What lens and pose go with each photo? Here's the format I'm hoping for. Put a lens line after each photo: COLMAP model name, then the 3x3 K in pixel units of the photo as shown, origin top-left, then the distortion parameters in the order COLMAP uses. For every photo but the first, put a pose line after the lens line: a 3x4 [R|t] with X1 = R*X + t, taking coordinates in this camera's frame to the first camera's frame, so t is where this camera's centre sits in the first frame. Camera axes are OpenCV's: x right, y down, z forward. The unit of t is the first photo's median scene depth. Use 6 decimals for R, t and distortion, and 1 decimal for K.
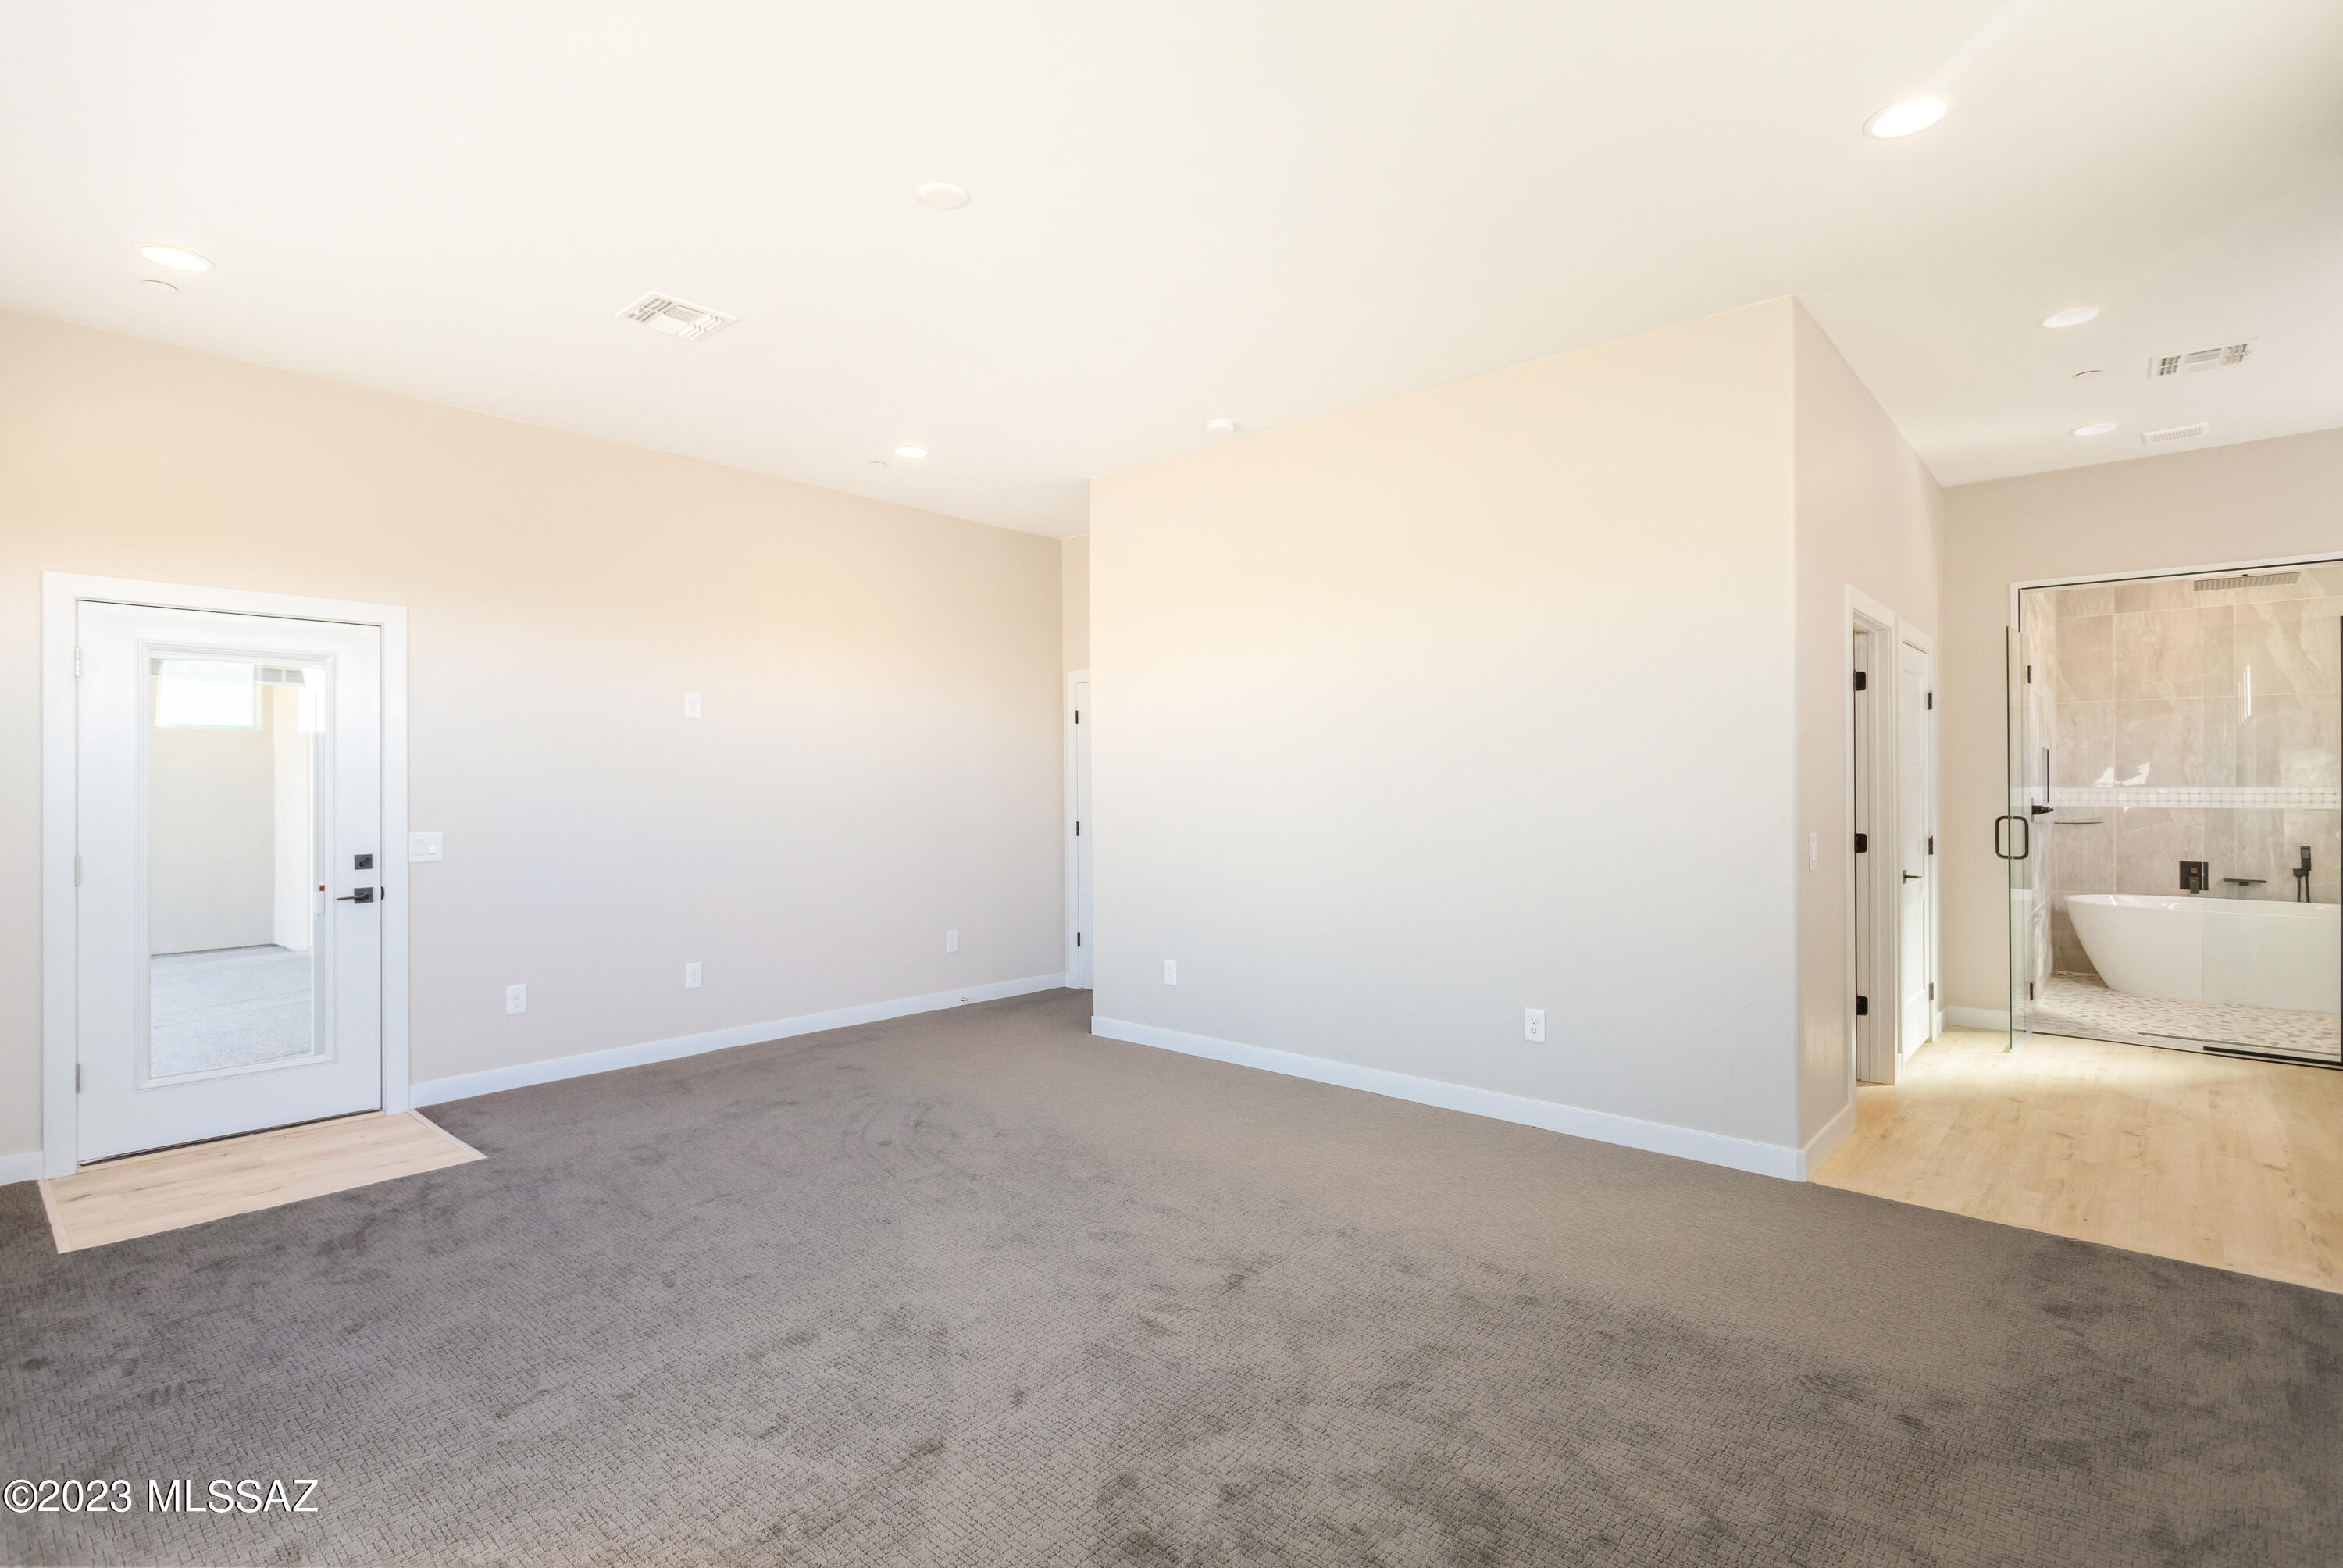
lens RADIAL K [[1136.4, 0, 1167.9], [0, 1136.4, 785.5], [0, 0, 1]] dist [0.011270, 0.000821]
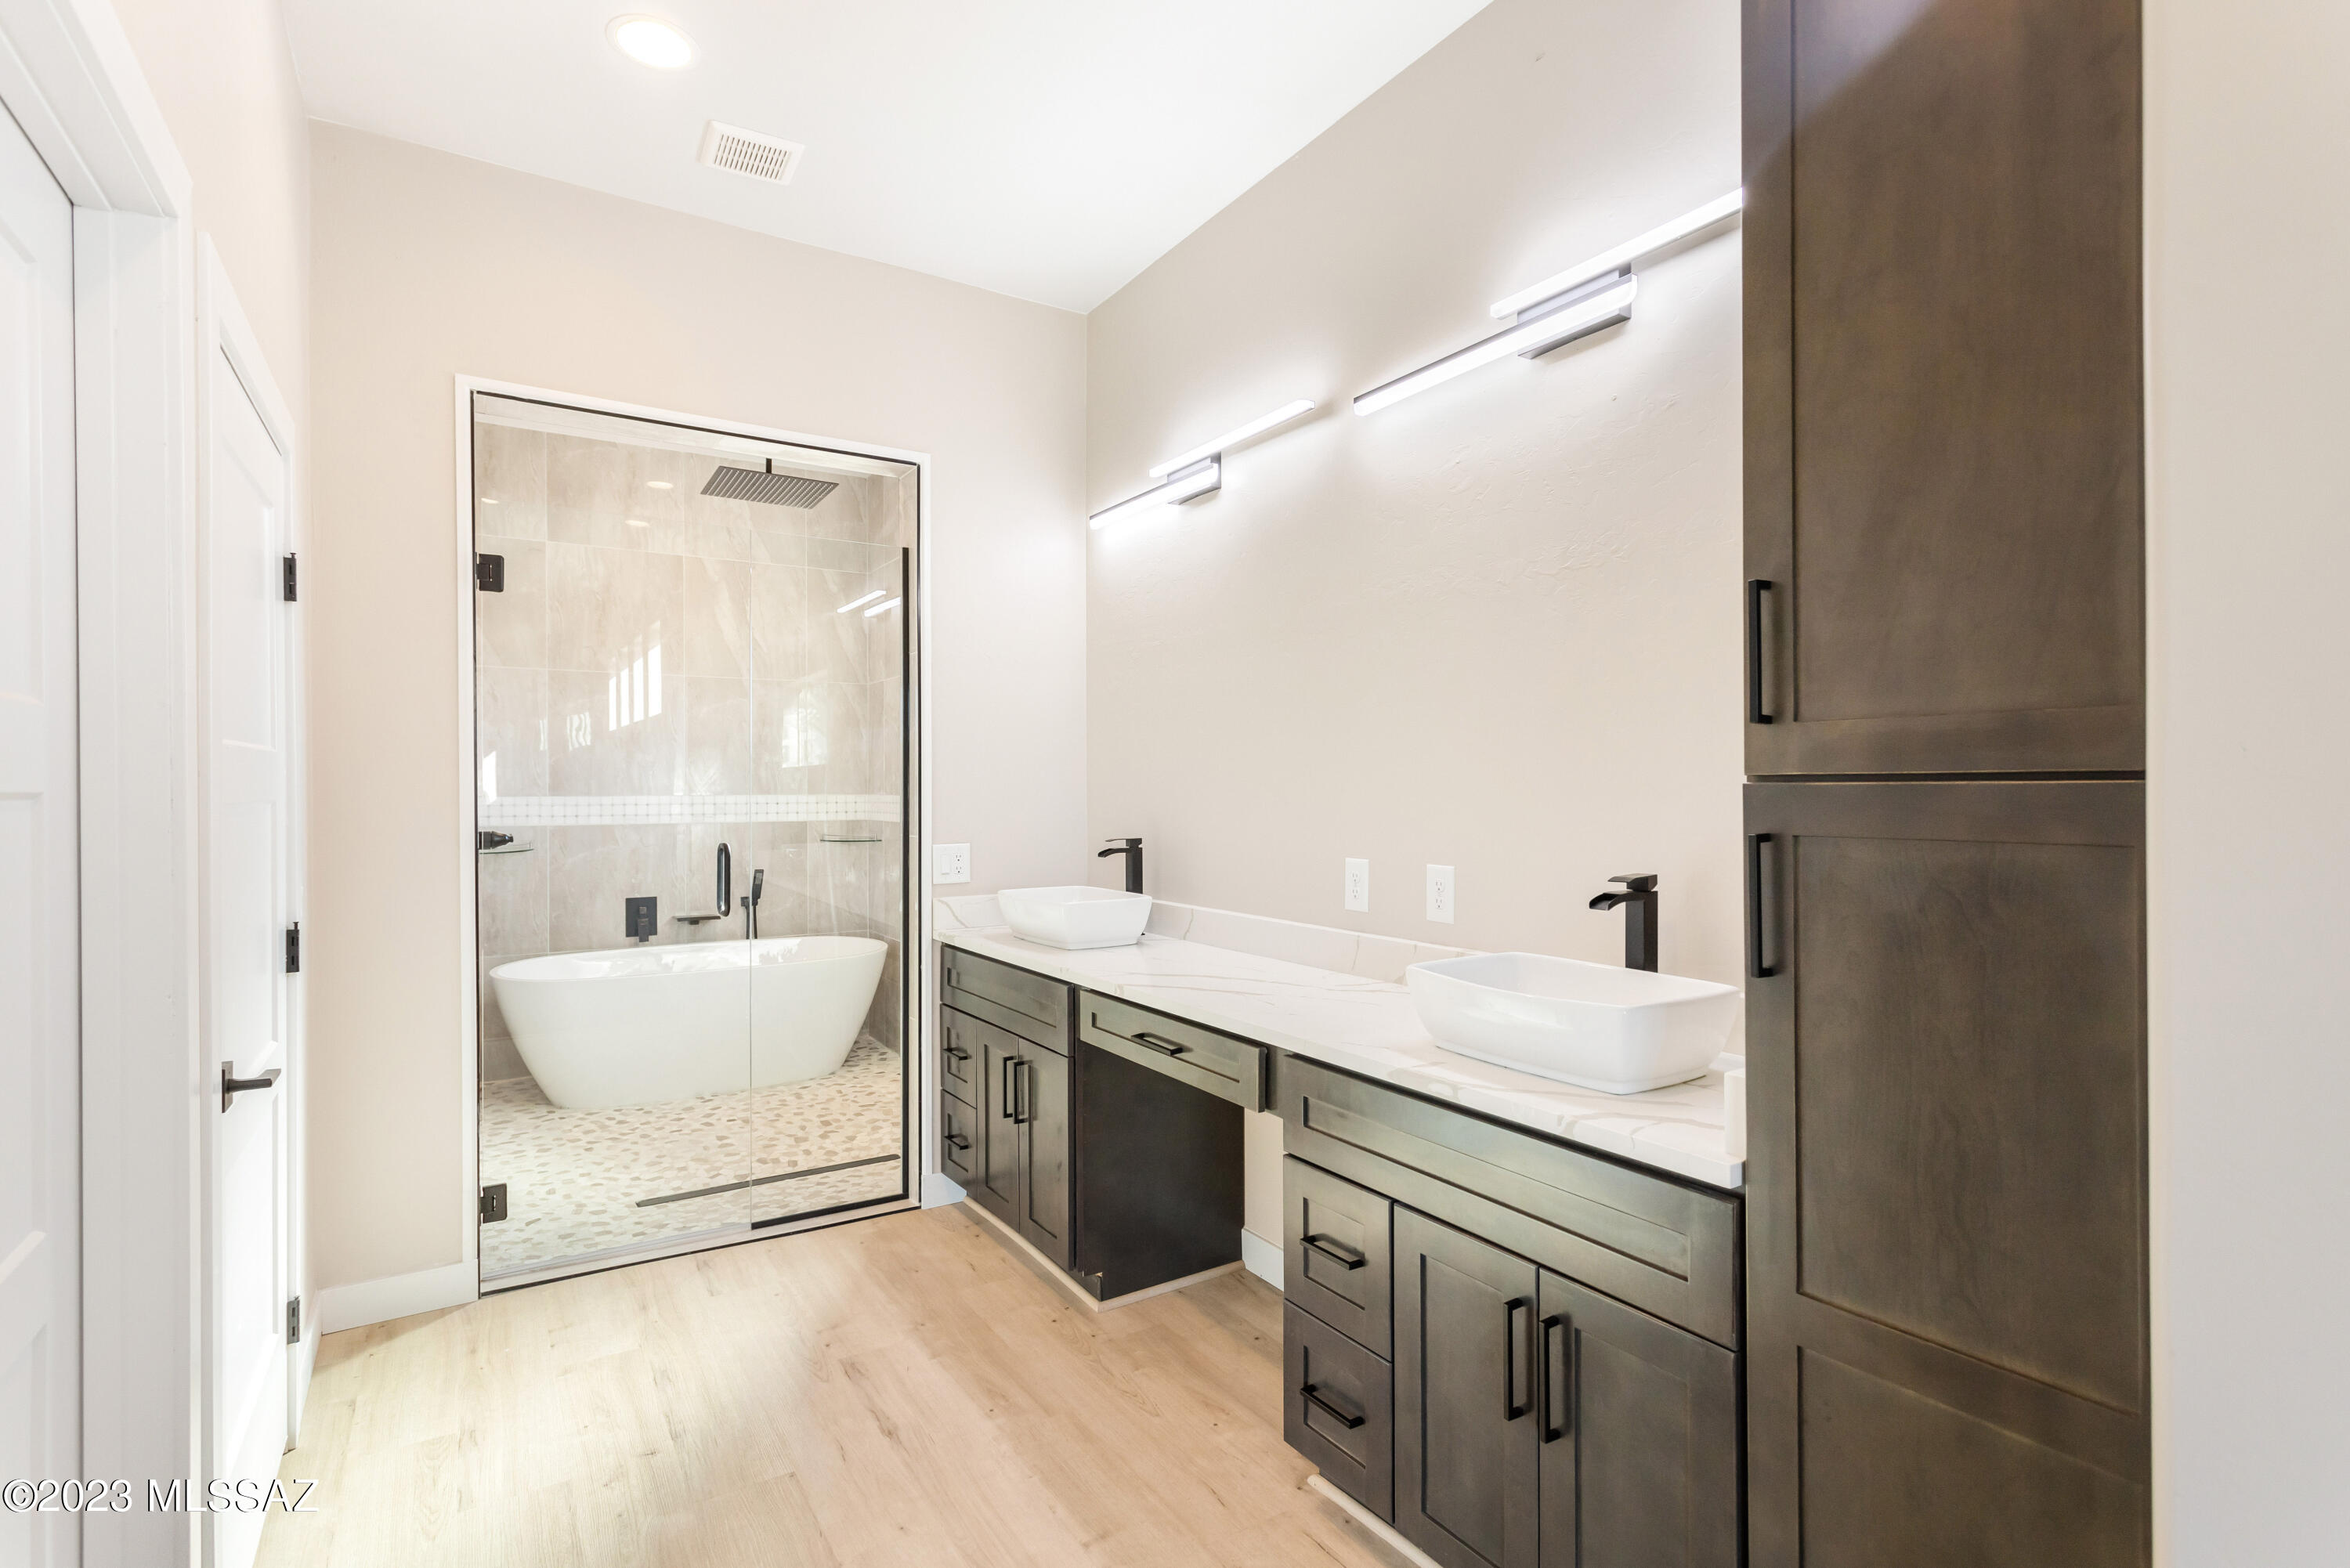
lens RADIAL K [[1139.8, 0, 1173.3], [0, 1139.8, 788.9], [0, 0, 1]] dist [0.011270, 0.000821]
pose [[0.289400, 0.001322, 0.957207, 0.296576], [0.001583, 0.999997, -0.001860, -0.000989], [-0.957207, 0.002053, 0.289397, 0.467751]]
